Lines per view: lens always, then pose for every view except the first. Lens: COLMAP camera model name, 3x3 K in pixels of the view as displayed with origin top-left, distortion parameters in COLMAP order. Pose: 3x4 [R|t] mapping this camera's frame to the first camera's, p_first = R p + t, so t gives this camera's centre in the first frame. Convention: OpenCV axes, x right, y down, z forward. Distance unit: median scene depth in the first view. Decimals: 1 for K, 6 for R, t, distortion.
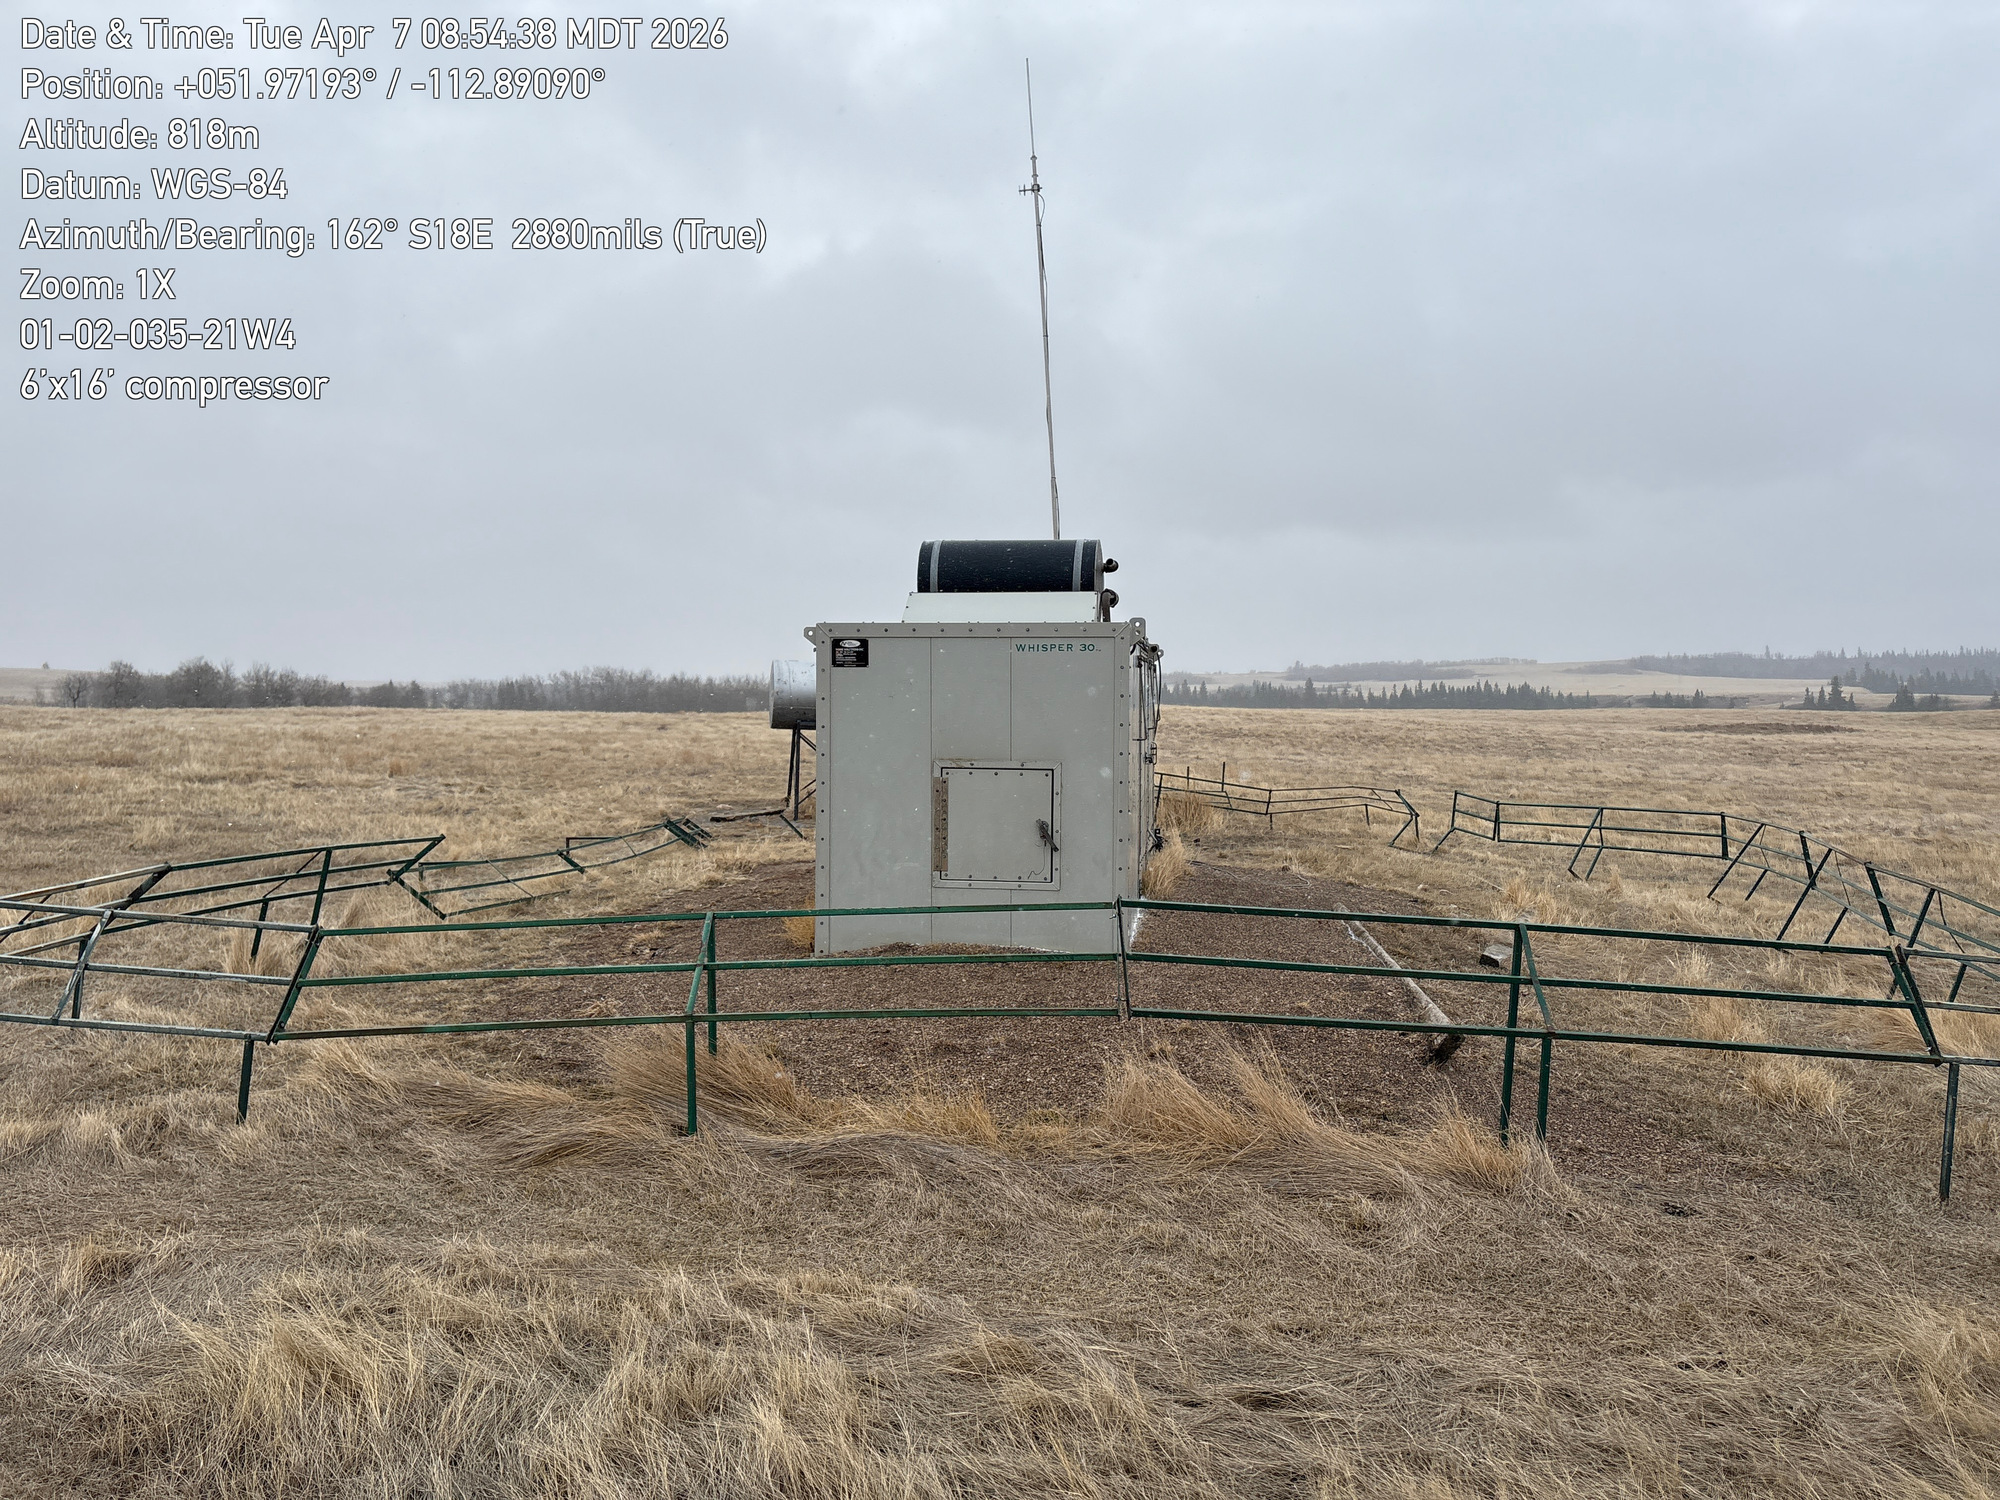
lens RADIAL K [[1483.8, 0, 1013.9], [0, 1483.8, 761.1], [0, 0, 1]] dist [0.061305, -0.067622]
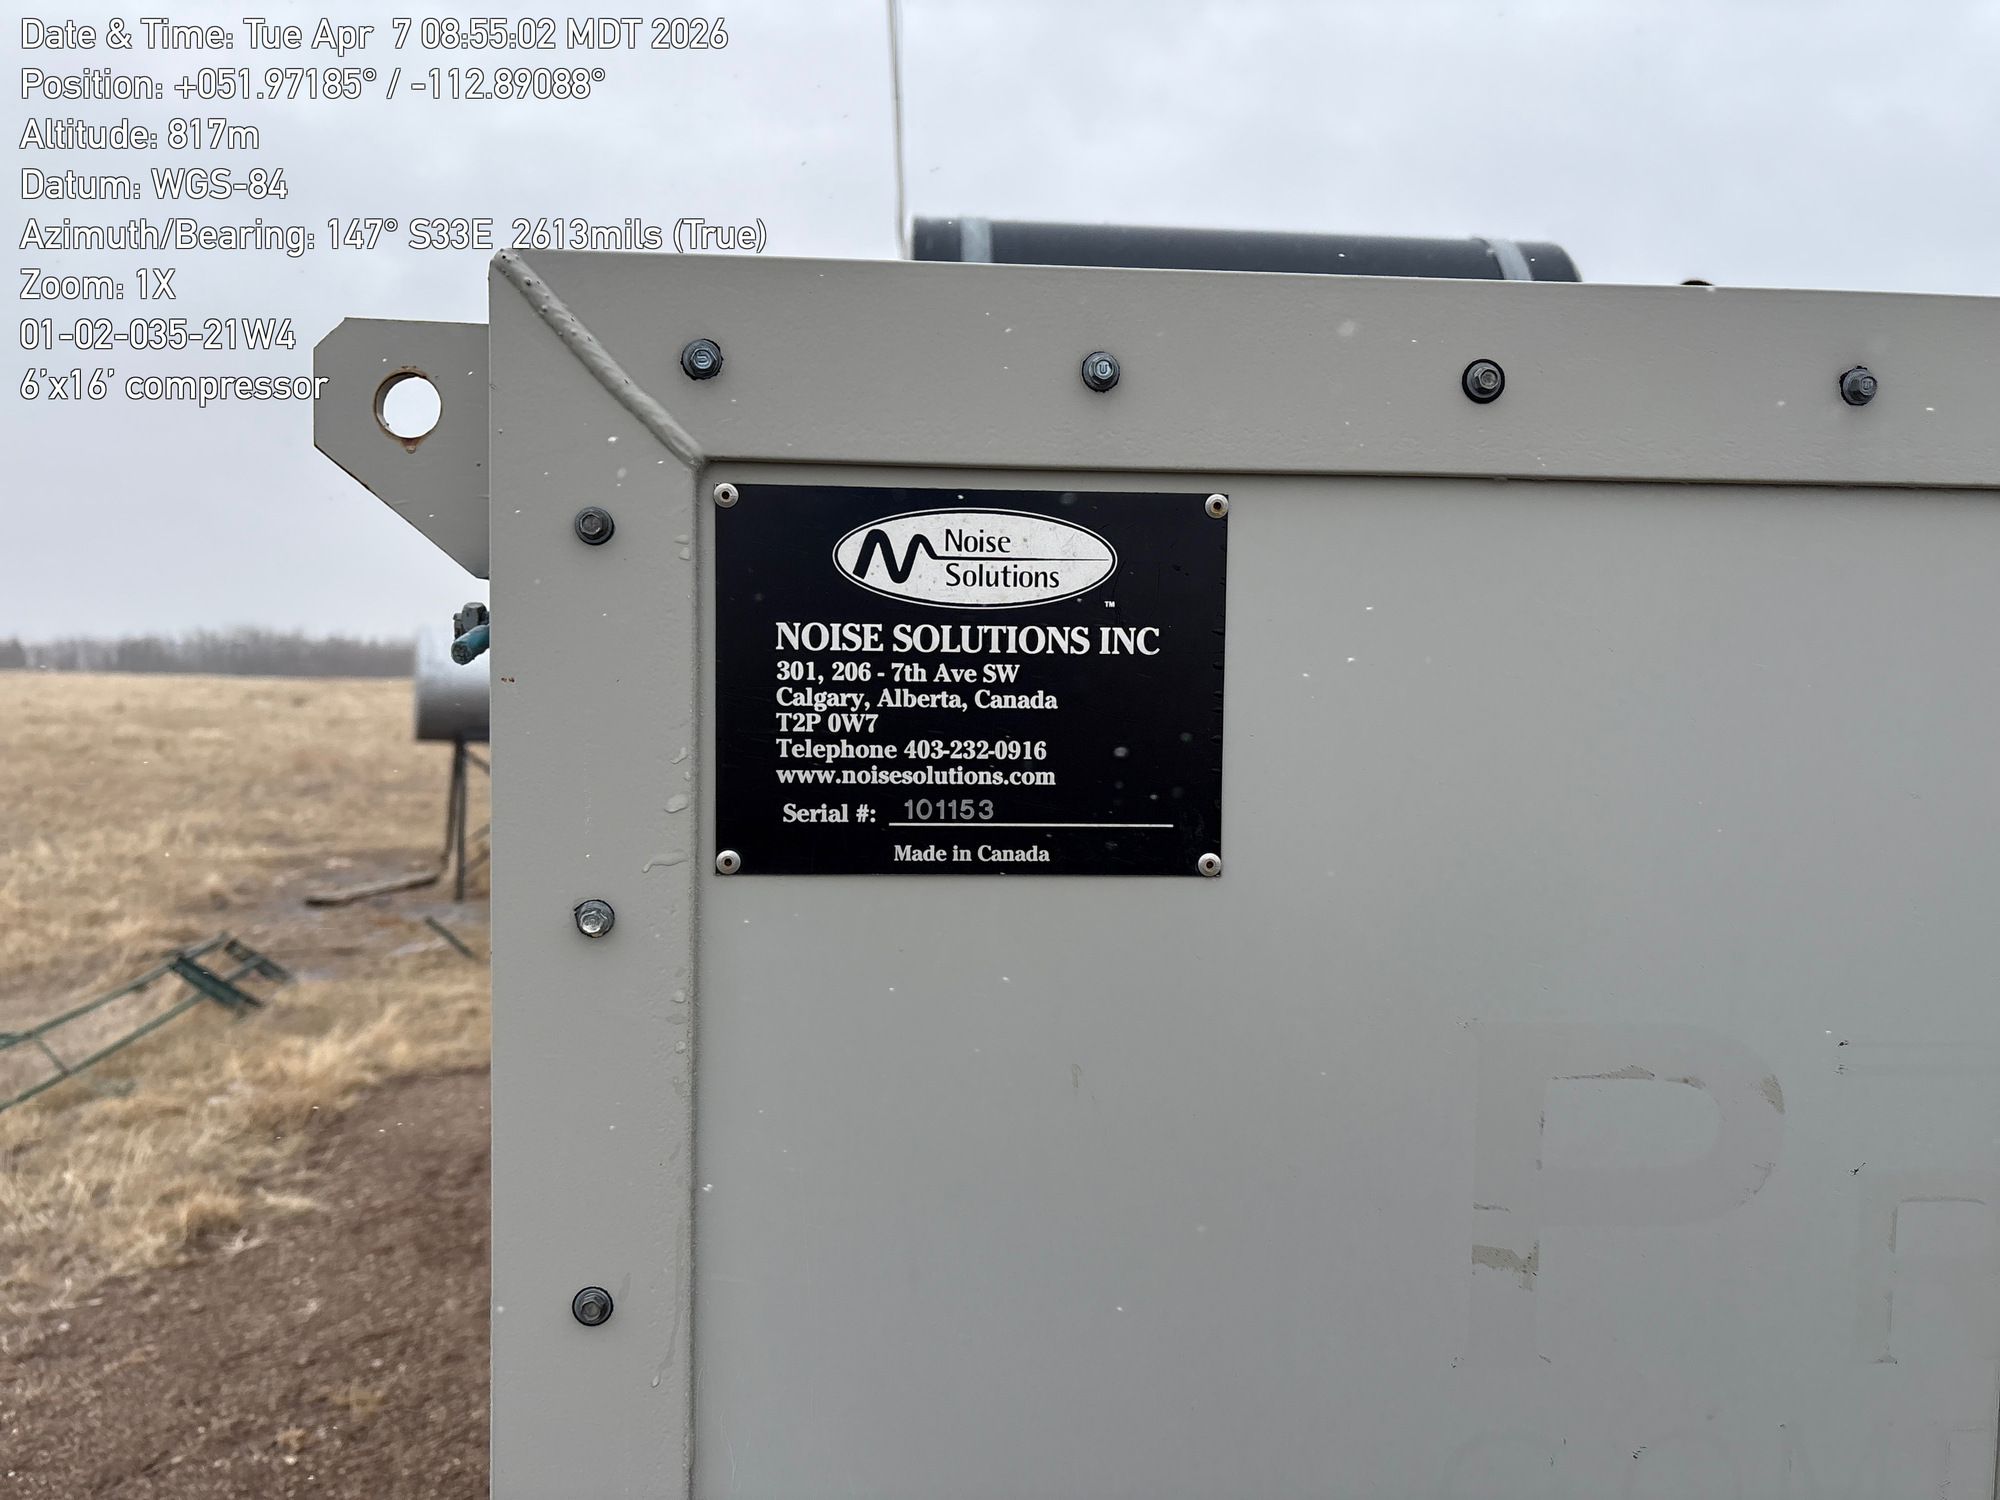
lens RADIAL K [[1537.0, 0, 1000.0], [0, 1537.0, 750.0], [0, 0, 1]] dist [-0.006711, -0.000151]
pose [[0.982887, 0.004328, 0.184159, -0.046298], [-0.006437, 0.999920, 0.010851, -0.026524], [-0.184097, -0.011851, 0.982837, 0.349022]]
